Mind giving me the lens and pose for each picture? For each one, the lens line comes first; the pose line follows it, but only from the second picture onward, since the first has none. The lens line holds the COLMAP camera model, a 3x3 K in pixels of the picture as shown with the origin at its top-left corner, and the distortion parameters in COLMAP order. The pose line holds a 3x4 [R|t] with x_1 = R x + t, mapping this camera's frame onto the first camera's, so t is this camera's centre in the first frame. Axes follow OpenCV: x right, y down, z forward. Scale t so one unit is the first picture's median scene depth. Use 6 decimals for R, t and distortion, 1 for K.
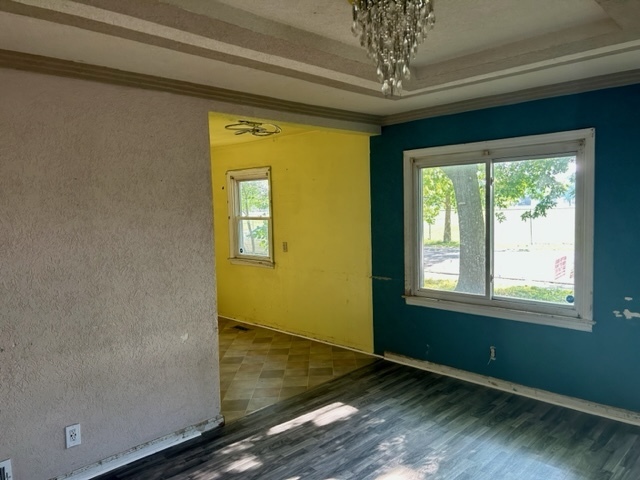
lens RADIAL K [[484.1, 0, 315.1], [0, 484.1, 240.6], [0, 0, 1]] dist [0.061162, -0.056167]
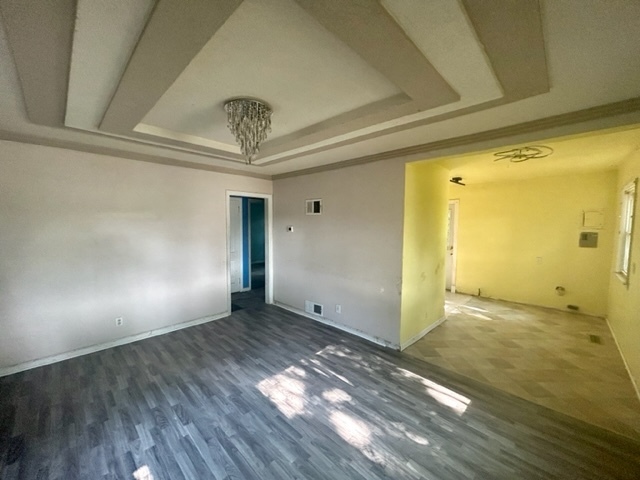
lens RADIAL K [[257.3, 0, 315.1], [0, 257.3, 239.2], [0, 0, 1]] dist [-0.000334, 0.000064]
pose [[-0.004119, 0.095982, -0.995375, 0.615145], [-0.071757, 0.992789, 0.096030, -0.063851], [0.997414, 0.071821, 0.002798, 0.646256]]
